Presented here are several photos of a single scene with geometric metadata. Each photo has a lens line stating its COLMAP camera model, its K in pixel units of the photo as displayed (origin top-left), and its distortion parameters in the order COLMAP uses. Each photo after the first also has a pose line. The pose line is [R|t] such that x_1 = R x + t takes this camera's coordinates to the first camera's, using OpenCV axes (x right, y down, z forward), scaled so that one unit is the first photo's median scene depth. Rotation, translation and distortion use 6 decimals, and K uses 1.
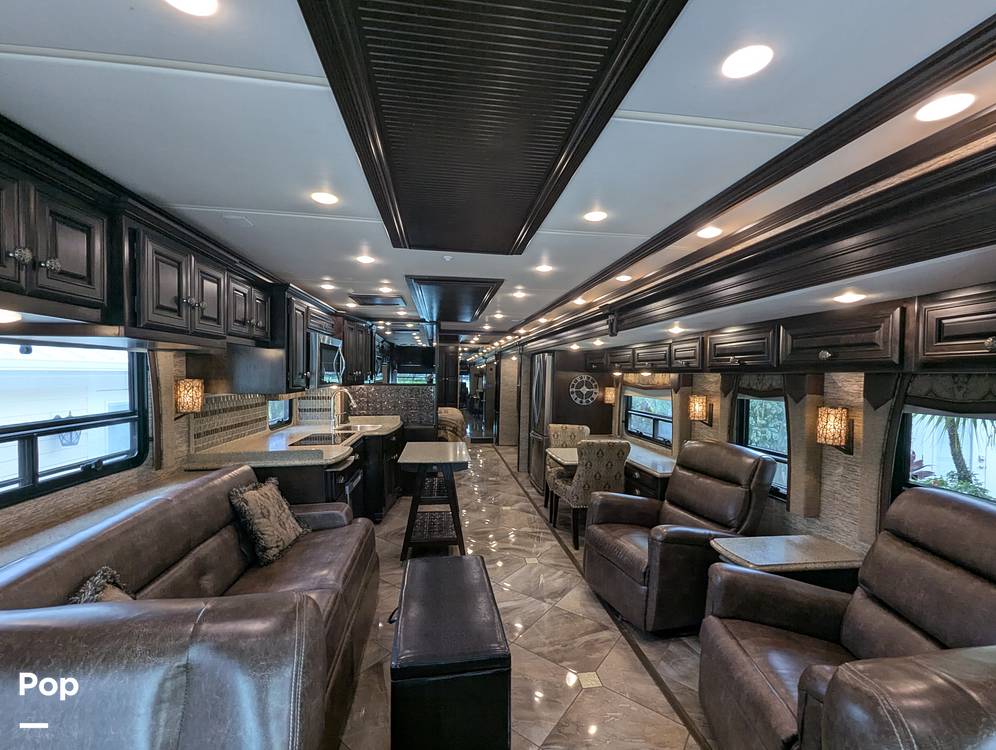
lens RADIAL K [[415.5, 0, 501.4], [0, 415.5, 384.8], [0, 0, 1]] dist [0.001385, 0.000171]
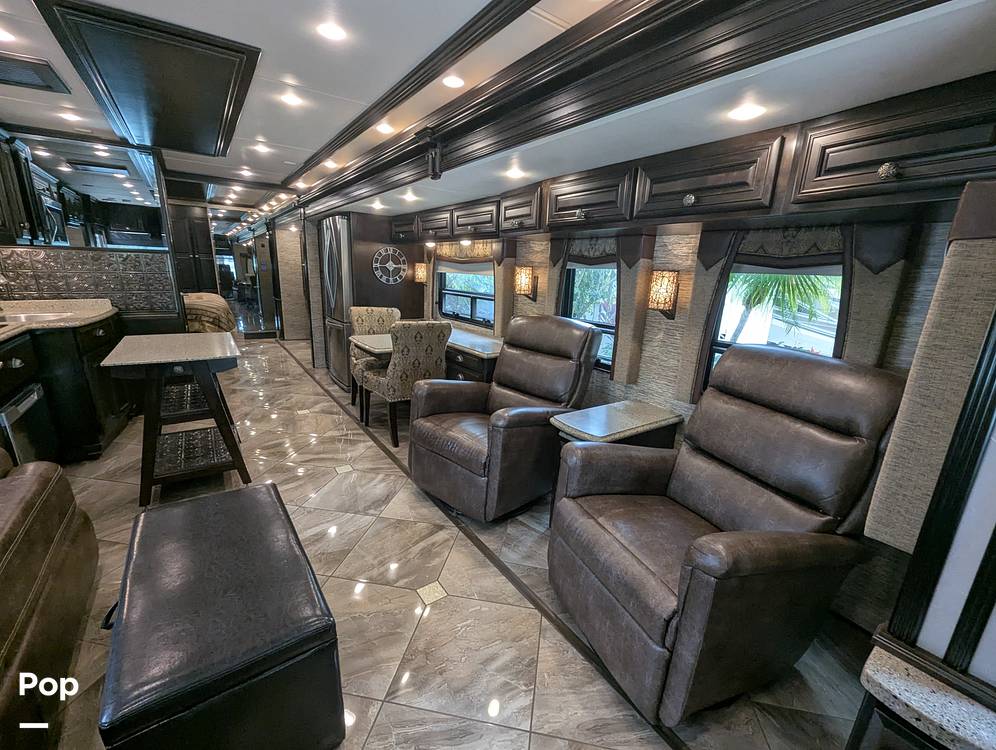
lens RADIAL K [[415.5, 0, 501.4], [0, 415.5, 384.8], [0, 0, 1]] dist [0.001385, 0.000171]
pose [[0.889770, -0.101196, 0.445050, 0.000631], [-0.014936, 0.968132, 0.249995, 0.050291], [-0.456165, -0.229085, 0.859903, 0.188929]]
